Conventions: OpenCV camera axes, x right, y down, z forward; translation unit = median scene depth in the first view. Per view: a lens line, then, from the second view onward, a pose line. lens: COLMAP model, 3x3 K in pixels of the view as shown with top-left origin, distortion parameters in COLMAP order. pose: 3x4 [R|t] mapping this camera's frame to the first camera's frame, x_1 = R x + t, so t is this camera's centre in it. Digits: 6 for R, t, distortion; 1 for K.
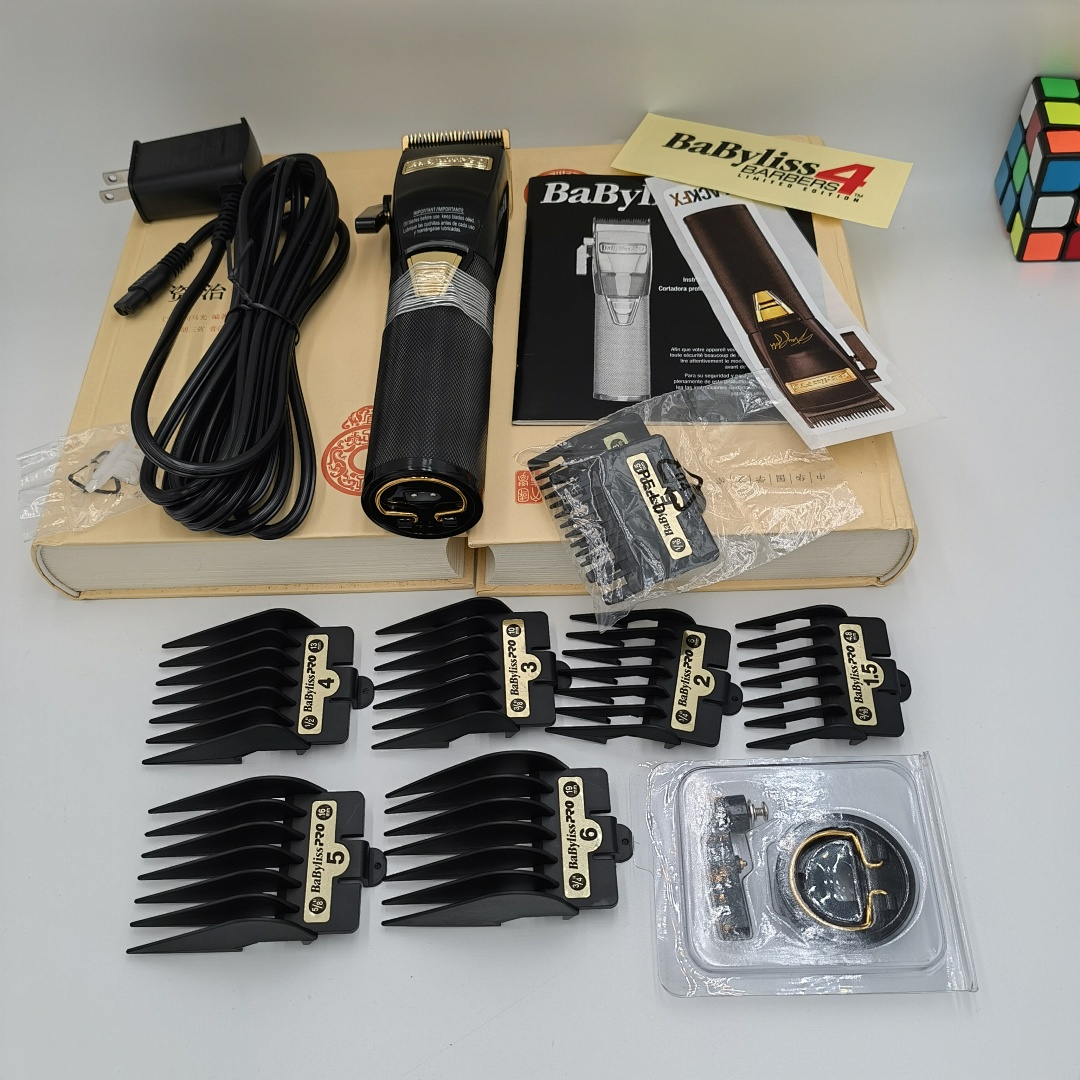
lens RADIAL K [[1149.3, 0, 554.3], [0, 1149.3, 542.3], [0, 0, 1]] dist [0.064523, -0.100845]
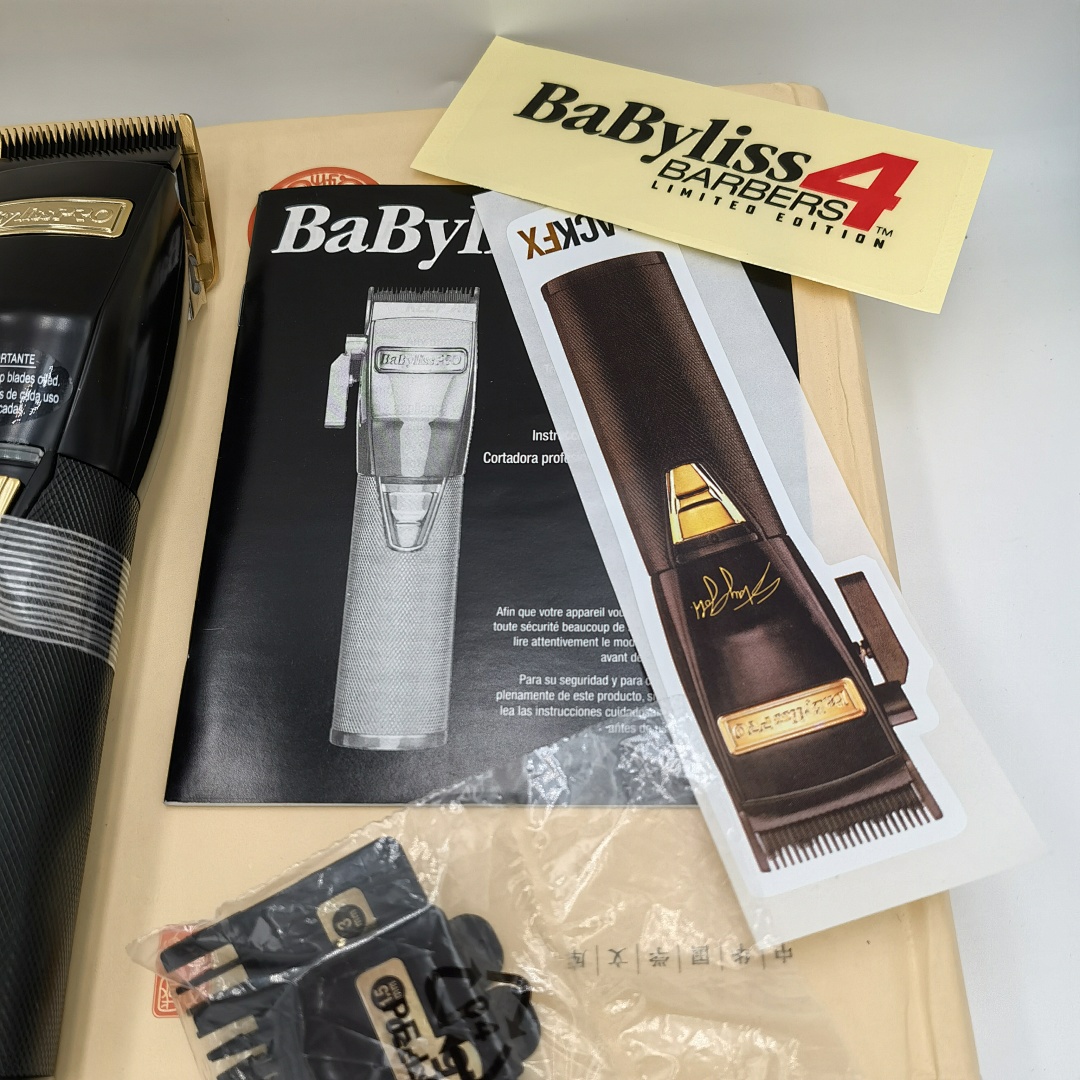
lens RADIAL K [[1156.1, 0, 541.4], [0, 1156.1, 576.0], [0, 0, 1]] dist [0.034851, -0.045191]
pose [[0.999632, -0.017812, -0.020477, 0.140142], [0.021643, 0.978416, 0.205507, -0.304665], [0.016374, -0.205874, 0.978441, 0.545516]]
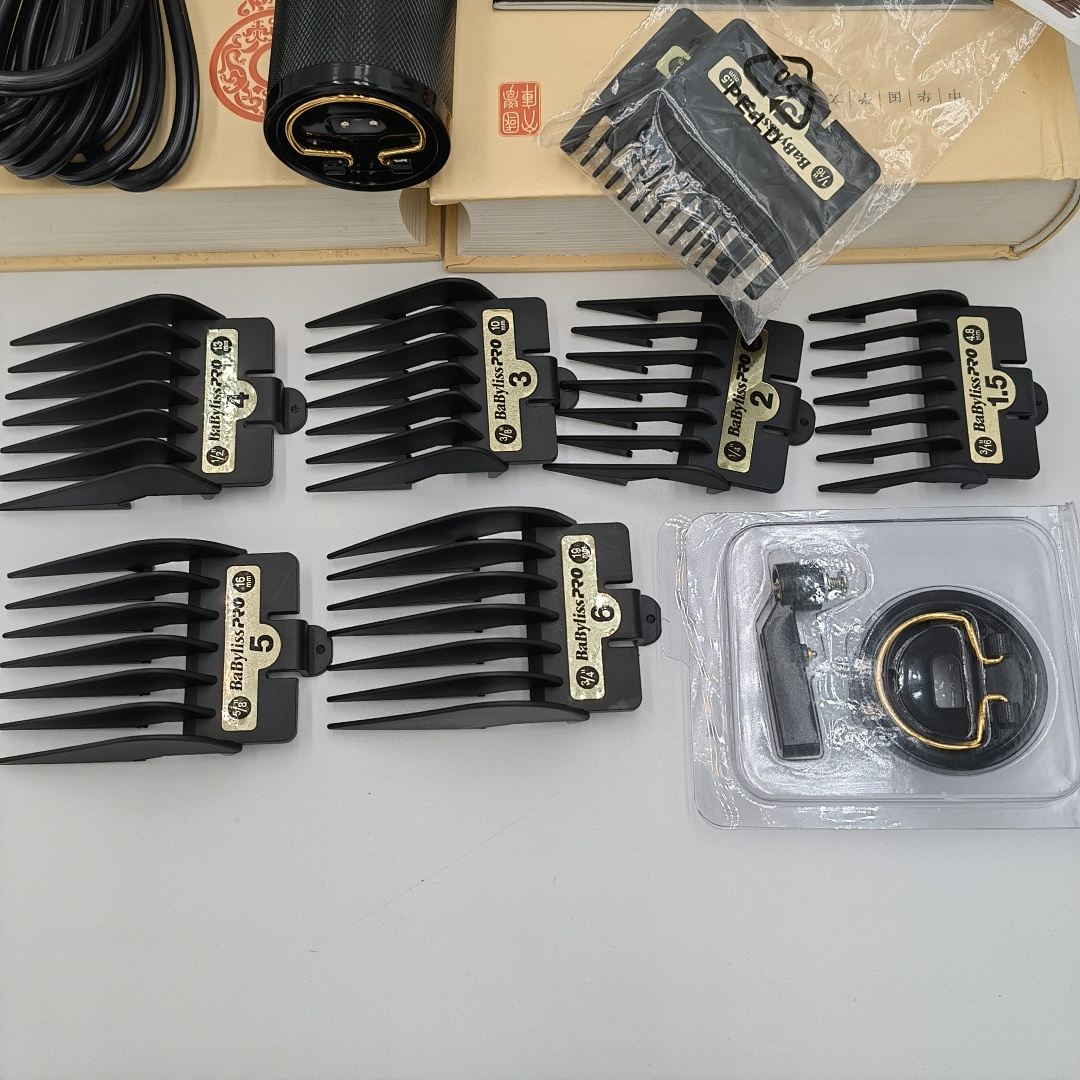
lens RADIAL K [[1147.0, 0, 541.9], [0, 1147.0, 523.4], [0, 0, 1]] dist [0.024658, -0.037044]
pose [[0.999990, 0.001443, 0.004257, -0.011102], [-0.002675, 0.952157, 0.305598, -0.023408], [-0.003612, -0.305606, 0.952151, 0.286057]]
